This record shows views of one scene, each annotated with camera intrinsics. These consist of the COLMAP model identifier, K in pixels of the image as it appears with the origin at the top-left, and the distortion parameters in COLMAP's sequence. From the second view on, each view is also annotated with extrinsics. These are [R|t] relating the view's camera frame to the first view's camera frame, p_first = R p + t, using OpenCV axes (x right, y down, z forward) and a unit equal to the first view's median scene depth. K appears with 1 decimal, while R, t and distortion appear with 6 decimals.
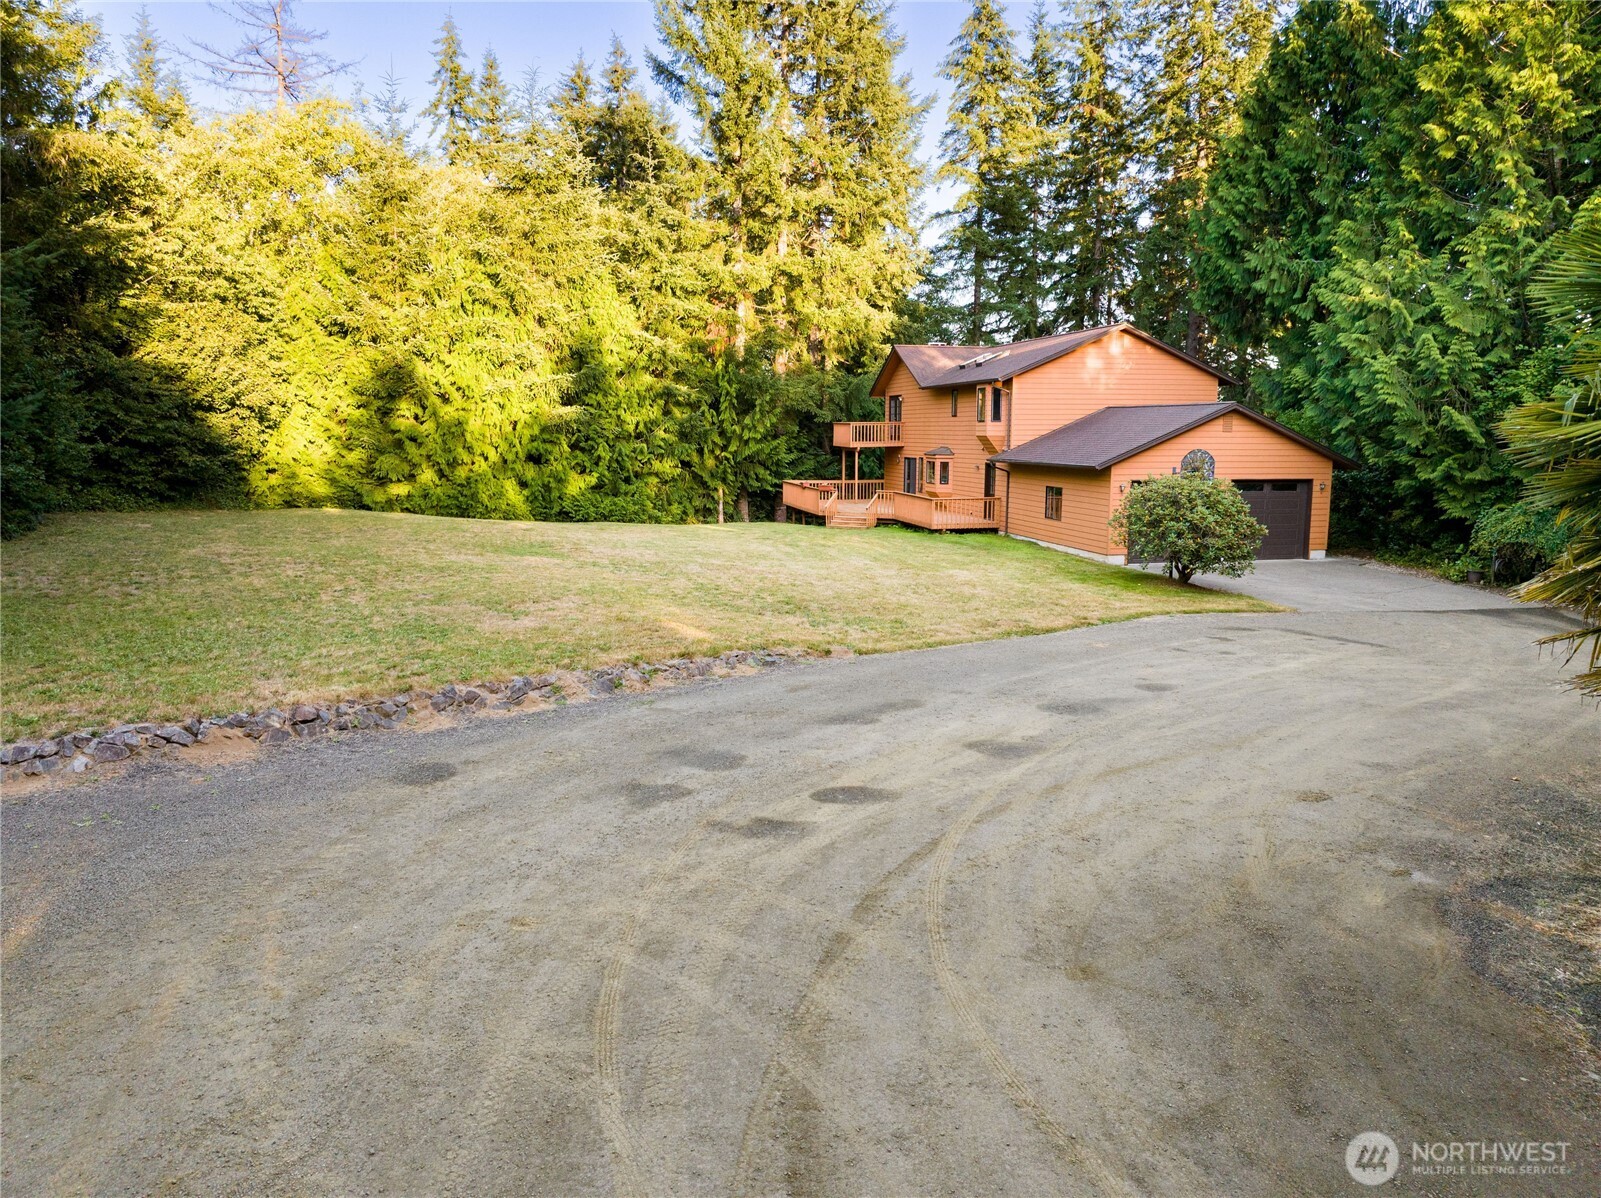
lens RADIAL K [[1119.7, 0, 806.9], [0, 1119.7, 598.0], [0, 0, 1]] dist [-0.047247, 0.011277]
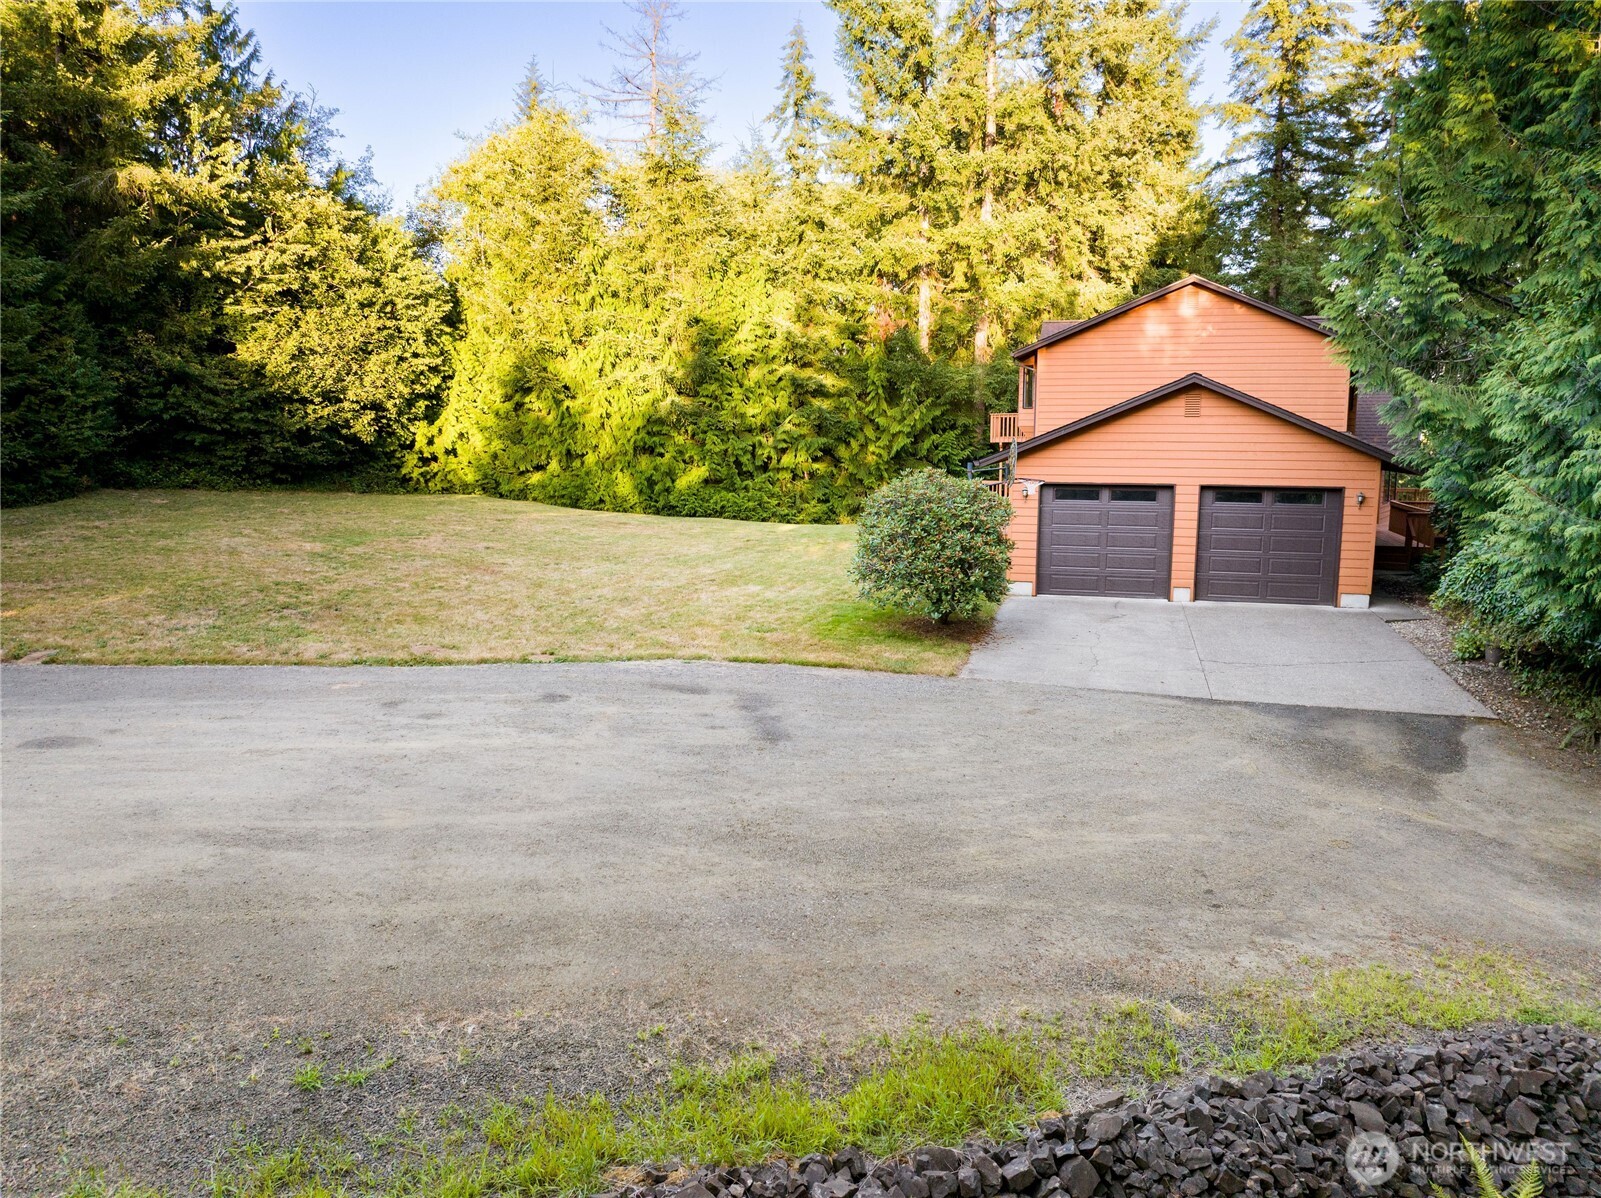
lens RADIAL K [[1119.7, 0, 806.9], [0, 1119.7, 598.0], [0, 0, 1]] dist [-0.047247, 0.011277]
pose [[0.882183, 0.070408, -0.465614, 0.336622], [-0.071037, 0.997342, 0.016221, -0.019950], [0.465518, 0.018766, 0.884839, 0.182281]]
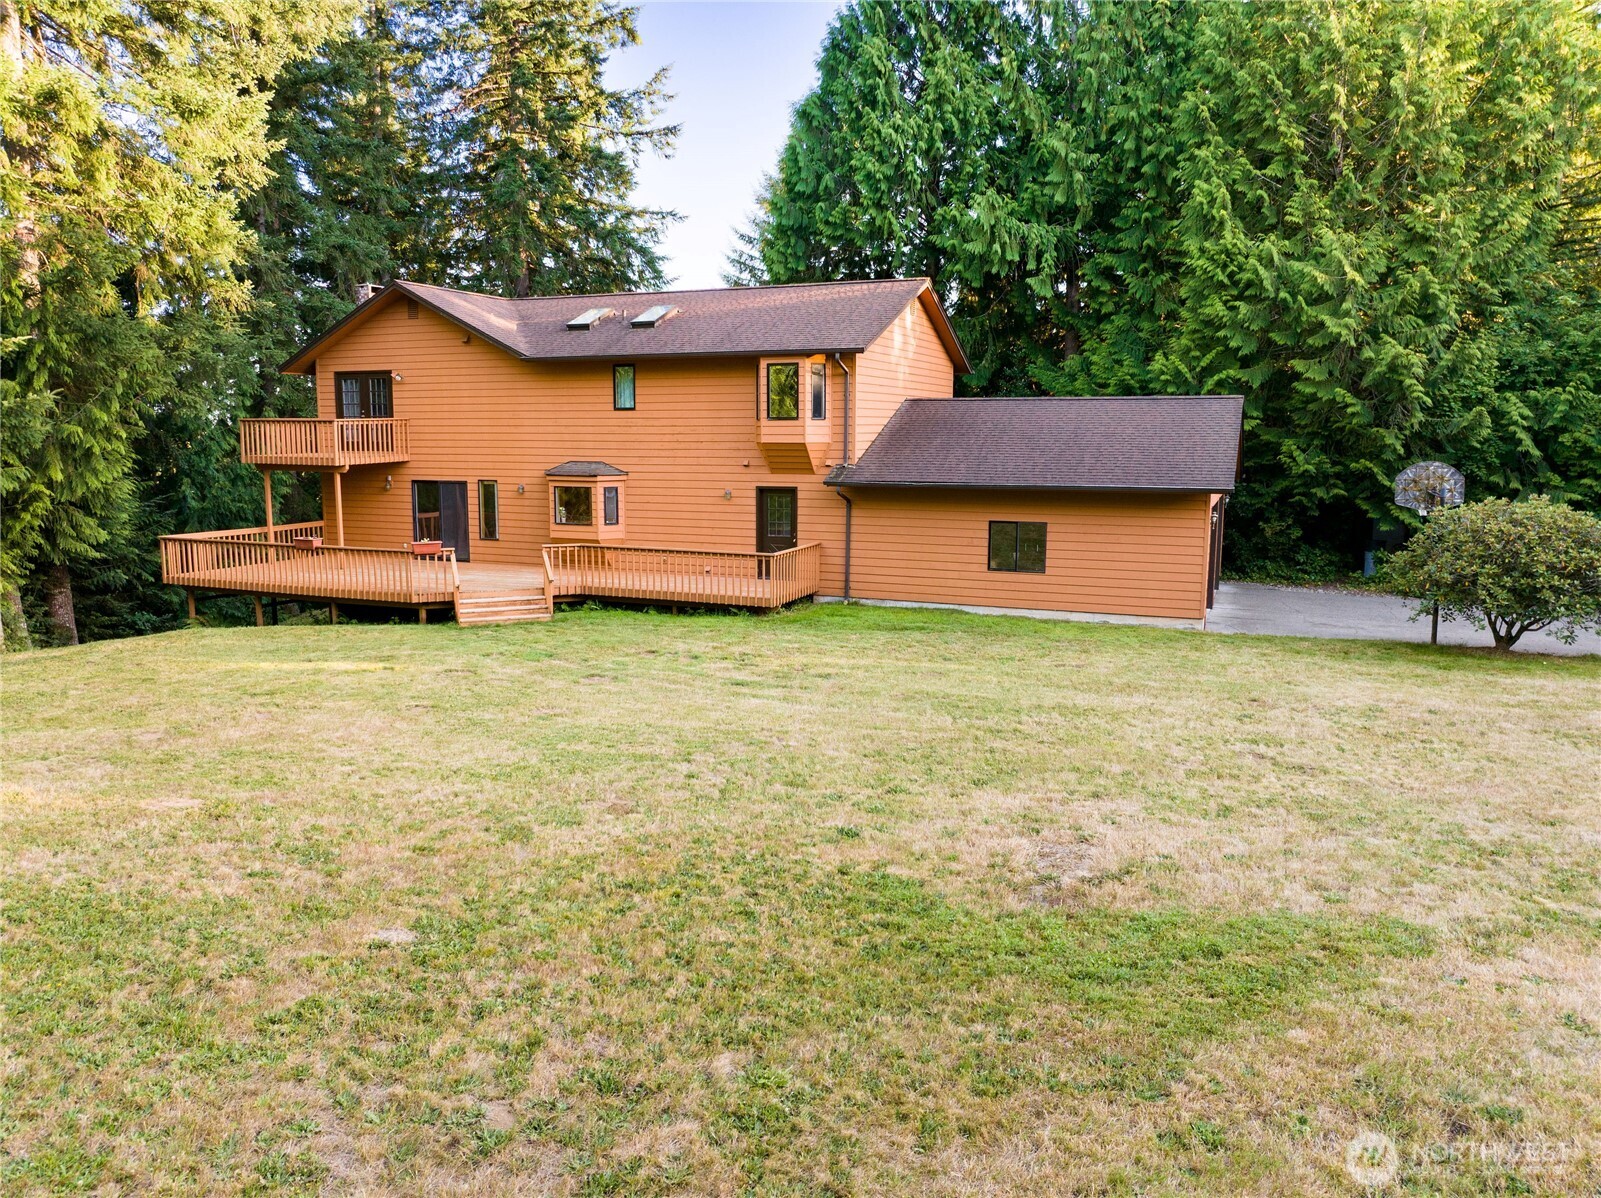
lens RADIAL K [[1119.7, 0, 806.9], [0, 1119.7, 598.0], [0, 0, 1]] dist [-0.047247, 0.011277]
pose [[0.580191, -0.119799, 0.805622, -0.273615], [0.119367, 0.990950, 0.061393, -0.081222], [-0.805686, 0.060545, 0.589241, 0.531468]]
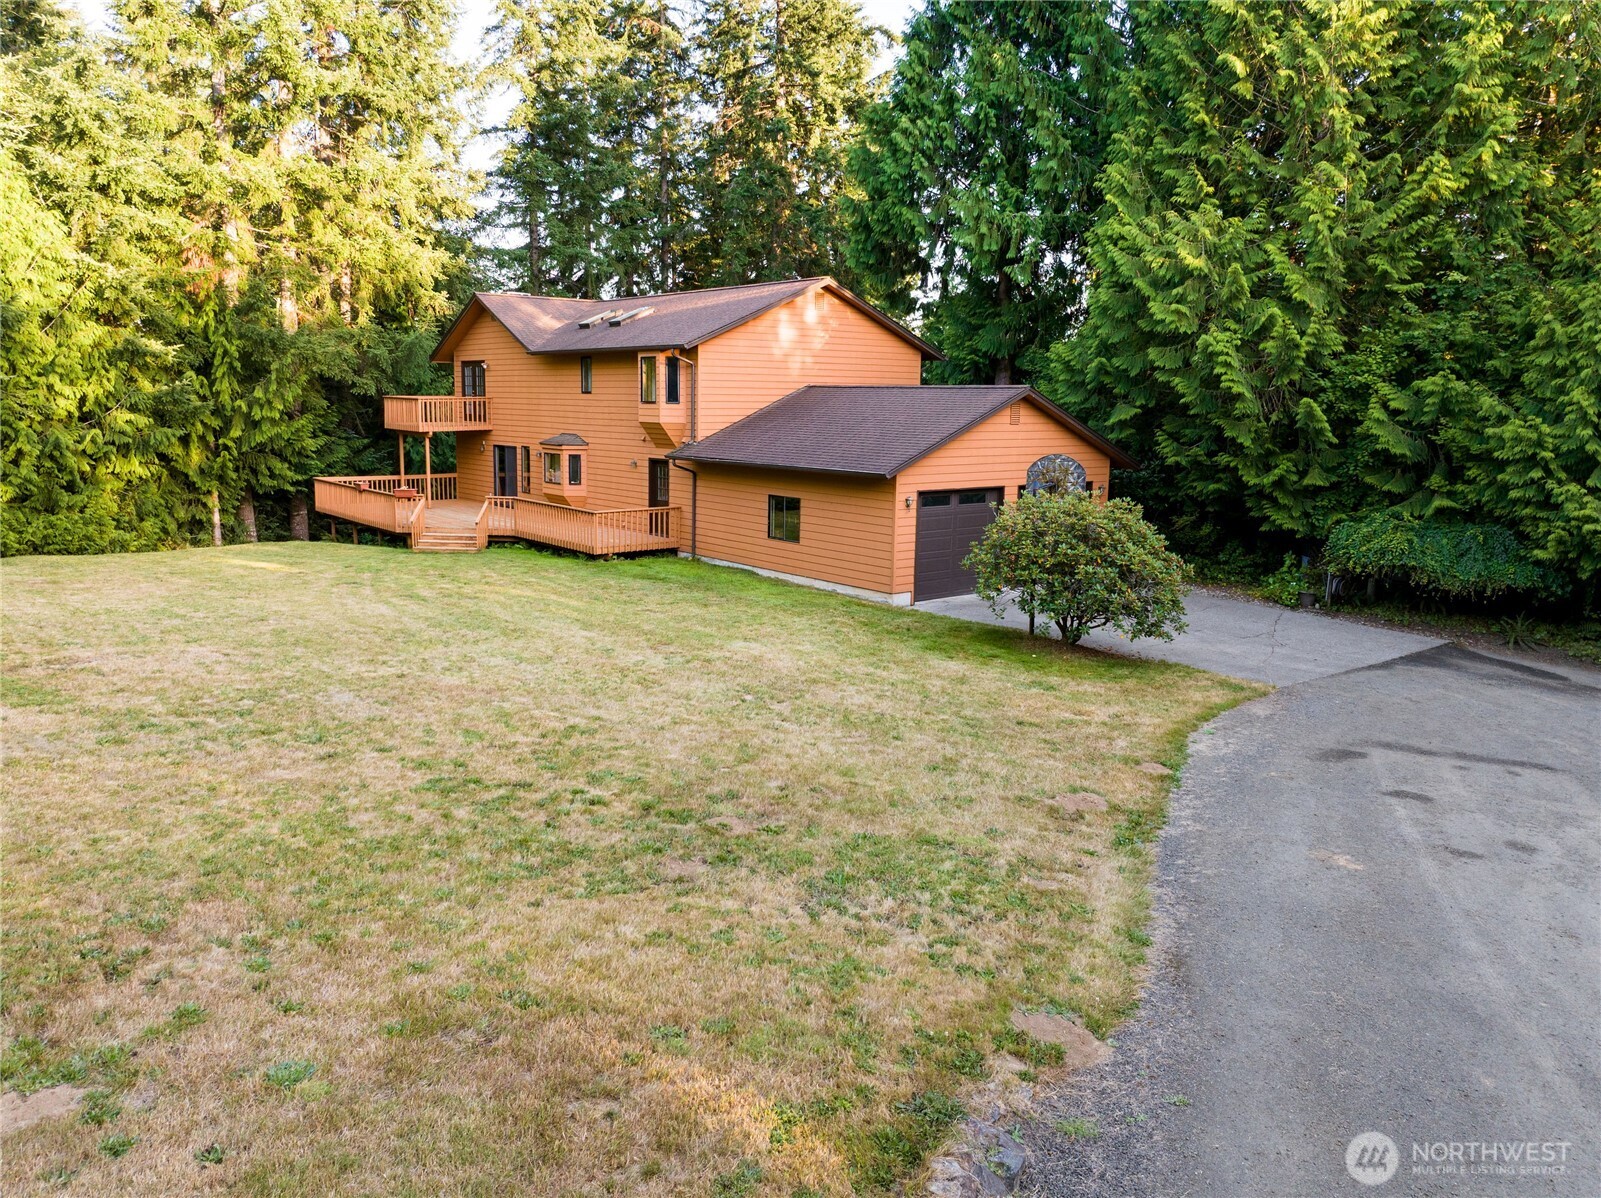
lens RADIAL K [[1153.5, 0, 793.7], [0, 1153.5, 576.0], [0, 0, 1]] dist [-0.036931, 0.006383]
pose [[0.895197, -0.056530, 0.442072, -0.080875], [0.052556, 0.998392, 0.021244, -0.046676], [-0.442562, 0.004216, 0.896728, 0.236542]]
